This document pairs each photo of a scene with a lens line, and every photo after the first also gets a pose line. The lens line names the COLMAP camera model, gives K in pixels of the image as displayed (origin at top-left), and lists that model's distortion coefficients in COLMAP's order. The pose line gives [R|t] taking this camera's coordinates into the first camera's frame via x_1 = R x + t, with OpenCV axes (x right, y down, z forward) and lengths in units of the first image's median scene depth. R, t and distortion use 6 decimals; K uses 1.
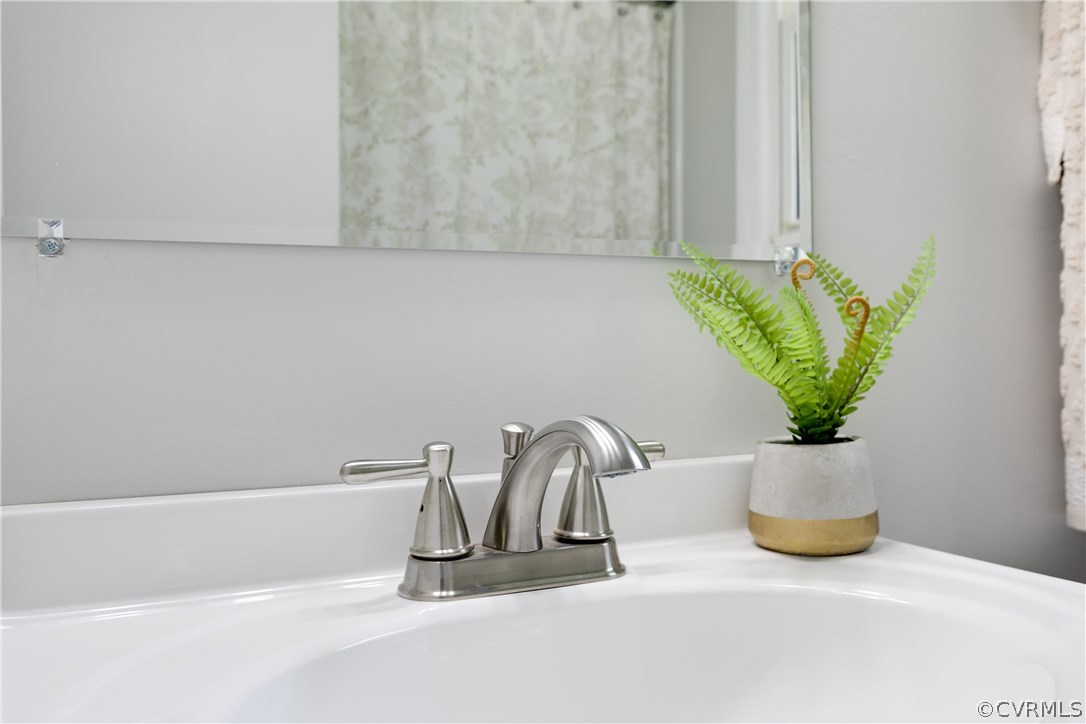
lens RADIAL K [[1045.3, 0, 556.1], [0, 1045.3, 358.3], [0, 0, 1]] dist [-0.005851, 0.002473]
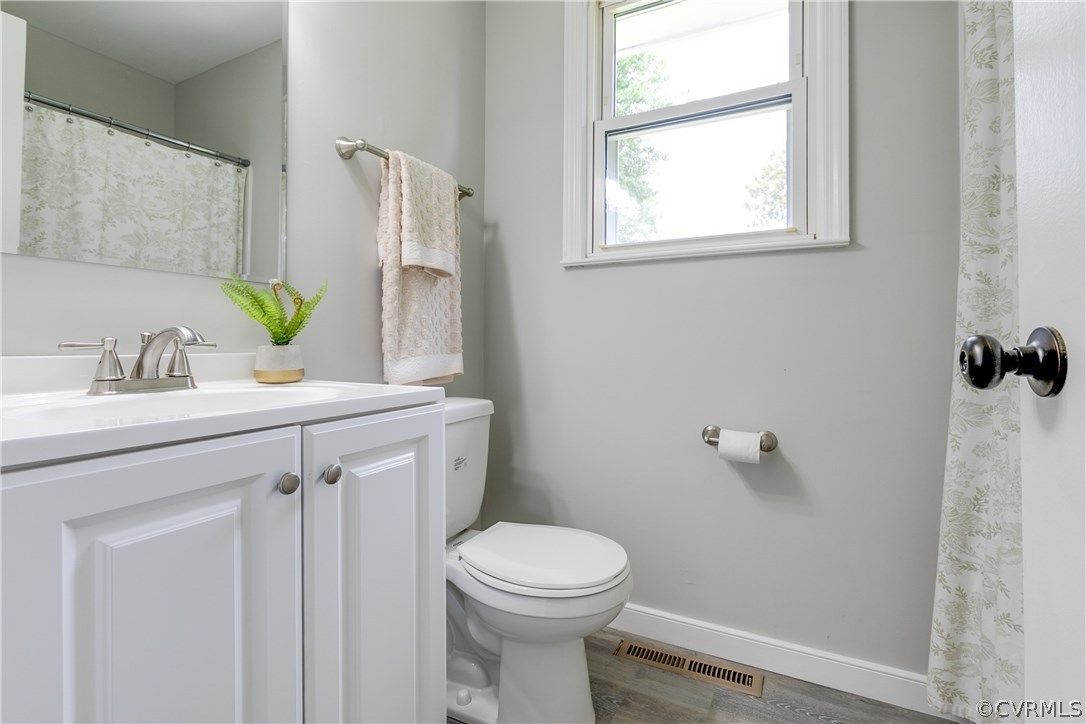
lens RADIAL K [[487.1, 0, 567.3], [0, 487.1, 339.4], [0, 0, 1]] dist [0.000725, -0.005786]
pose [[0.769704, 0.017938, 0.638149, -0.003575], [-0.006441, 0.999772, -0.020334, 0.085021], [-0.638368, 0.011541, 0.769645, -0.548455]]
